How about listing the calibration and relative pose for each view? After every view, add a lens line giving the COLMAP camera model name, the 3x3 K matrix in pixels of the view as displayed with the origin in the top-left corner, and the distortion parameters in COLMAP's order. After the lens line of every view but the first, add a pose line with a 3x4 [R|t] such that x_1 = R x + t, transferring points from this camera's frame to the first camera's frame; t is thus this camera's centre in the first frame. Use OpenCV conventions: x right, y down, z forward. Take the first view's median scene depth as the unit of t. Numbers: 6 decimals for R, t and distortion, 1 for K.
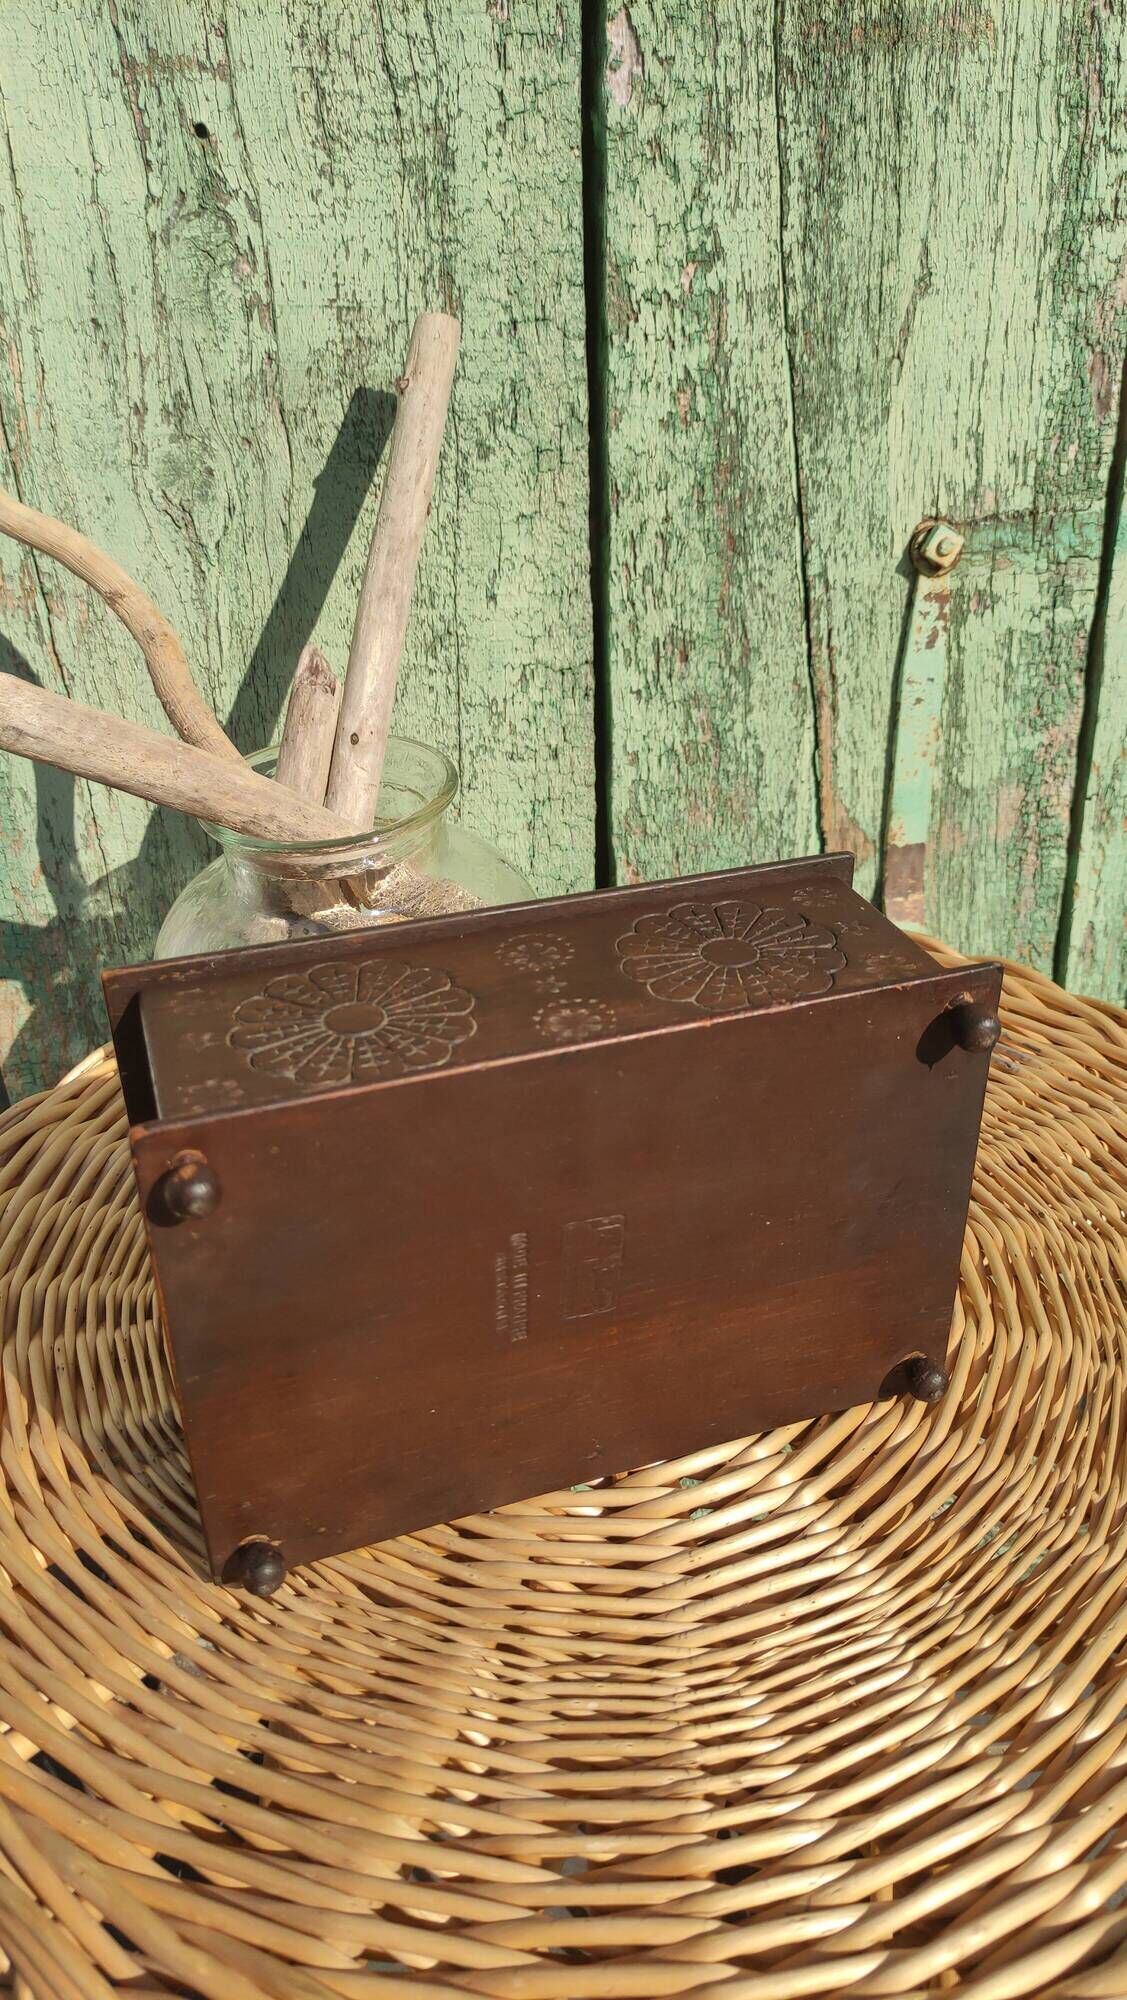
lens RADIAL K [[1517.5, 0, 554.0], [0, 1517.5, 1011.2], [0, 0, 1]] dist [0.010181, -0.035452]
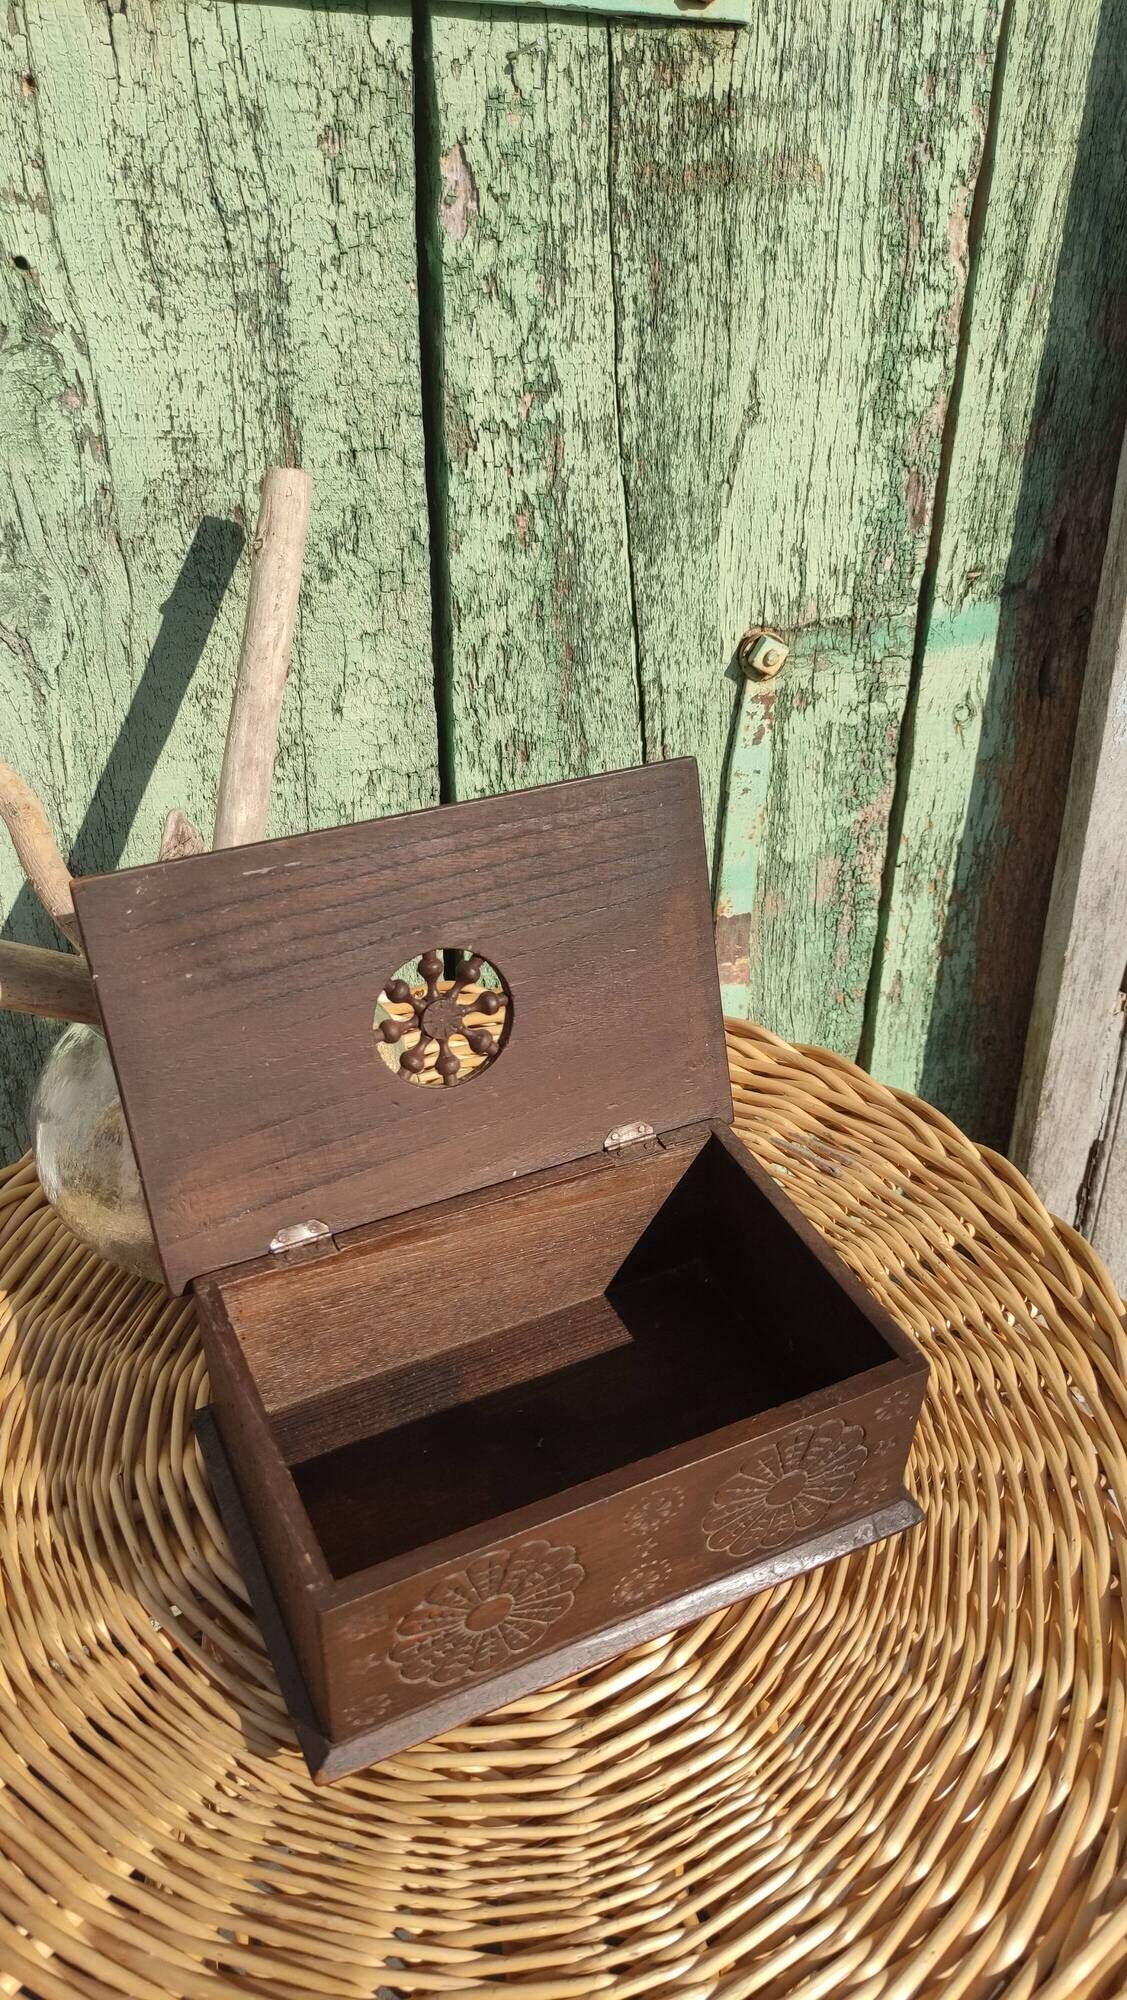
lens RADIAL K [[1517.5, 0, 564.6], [0, 1517.5, 993.9], [0, 0, 1]] dist [0.010181, -0.035452]
pose [[0.989915, -0.039729, 0.135975, -0.037057], [0.021649, 0.991020, 0.131947, -0.218784], [-0.139996, -0.127673, 0.981886, -0.044044]]
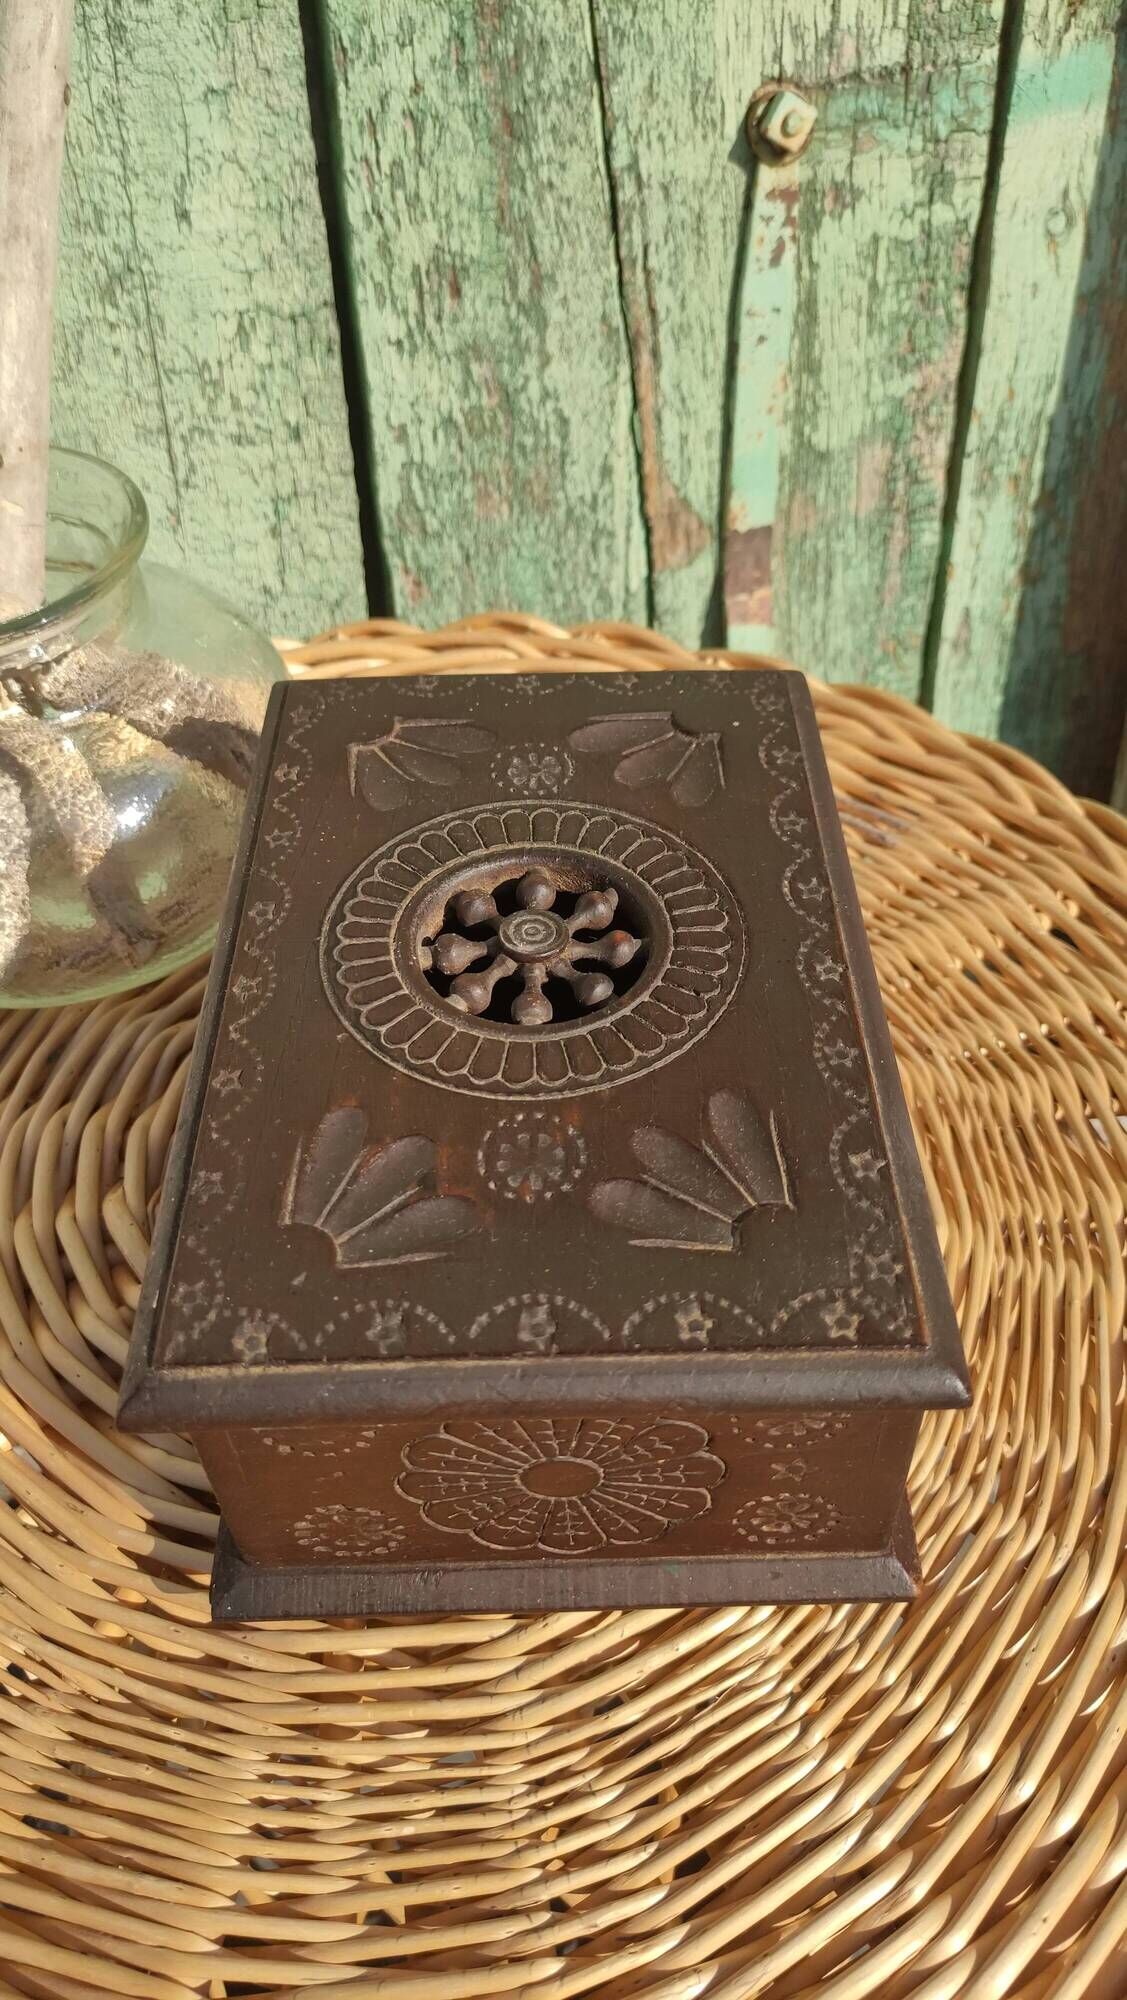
lens RADIAL K [[1517.5, 0, 576.2], [0, 1517.5, 1008.3], [0, 0, 1]] dist [0.010181, -0.035452]
pose [[0.990545, -0.085737, 0.107098, 0.035421], [0.054525, 0.962390, 0.266143, -0.092096], [-0.125888, -0.257787, 0.957965, 0.189252]]
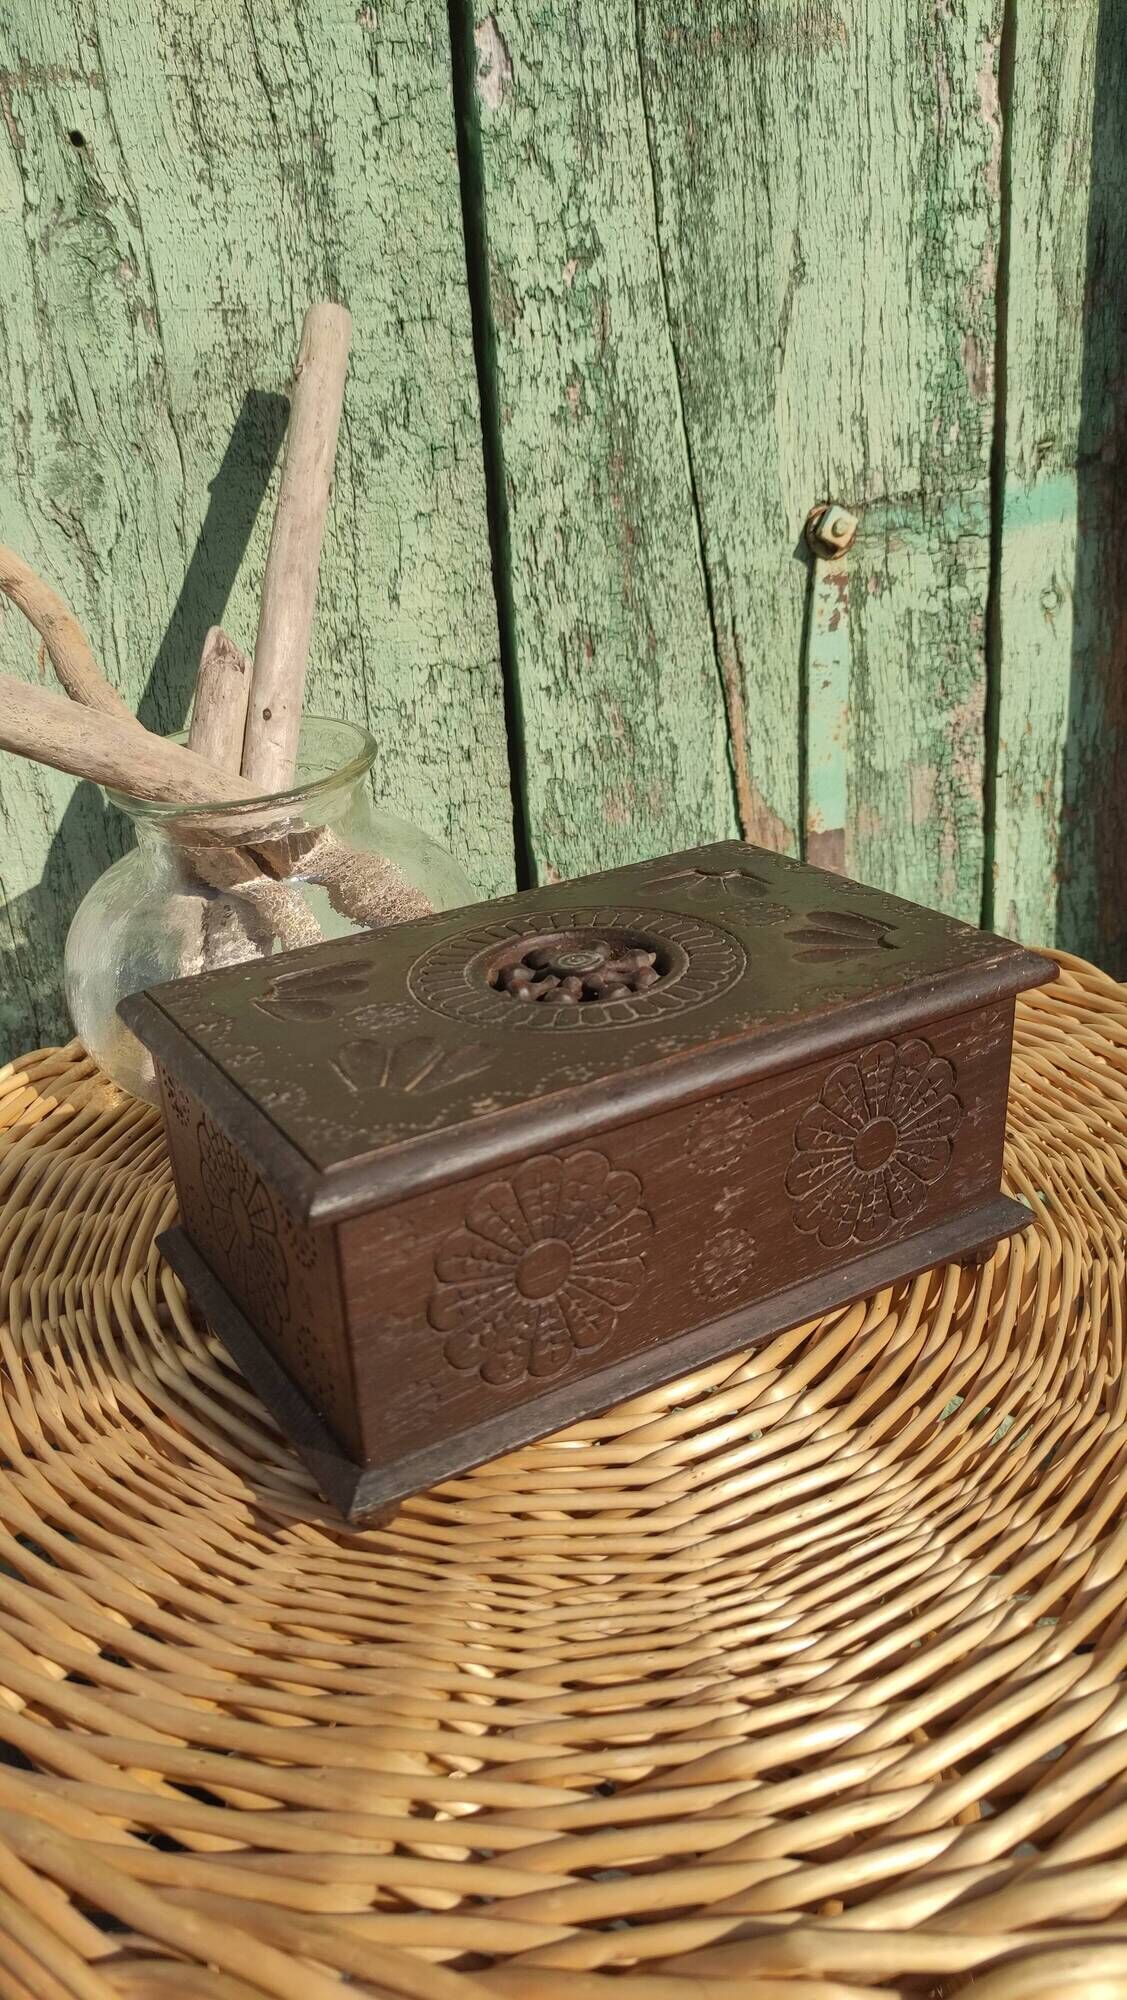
lens RADIAL K [[1517.5, 0, 560.5], [0, 1517.5, 1017.9], [0, 0, 1]] dist [0.010181, -0.035452]
pose [[0.995155, -0.066554, 0.072362, -0.023374], [0.073159, 0.992991, -0.092830, 0.100691], [-0.065677, 0.097675, 0.993049, 0.038052]]
